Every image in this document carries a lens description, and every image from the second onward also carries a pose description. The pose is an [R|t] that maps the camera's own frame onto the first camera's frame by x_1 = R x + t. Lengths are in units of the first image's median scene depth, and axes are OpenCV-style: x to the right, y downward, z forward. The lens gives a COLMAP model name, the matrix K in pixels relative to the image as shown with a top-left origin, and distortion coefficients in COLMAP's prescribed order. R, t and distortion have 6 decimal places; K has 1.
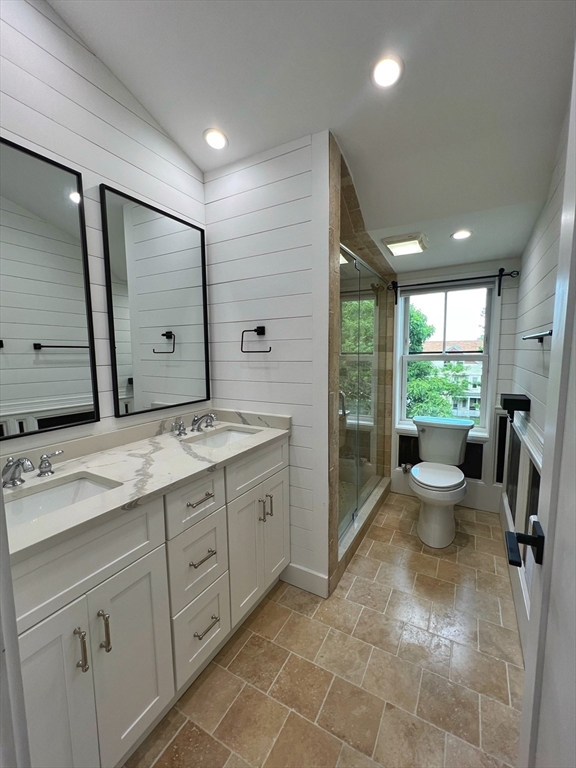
lens RADIAL K [[308.4, 0, 293.6], [0, 308.4, 383.7], [0, 0, 1]] dist [0.000769, 0.000852]
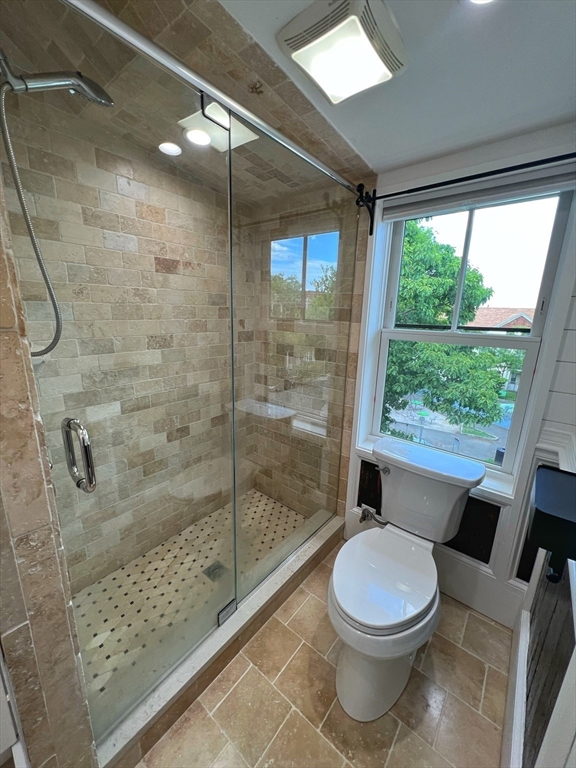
lens RADIAL K [[308.4, 0, 283.7], [0, 308.4, 384.2], [0, 0, 1]] dist [0.000769, 0.000852]
pose [[0.984894, 0.079750, -0.153700, 0.273999], [-0.059602, 0.989522, 0.131507, -0.055297], [0.162577, -0.120359, 0.979327, 0.391229]]
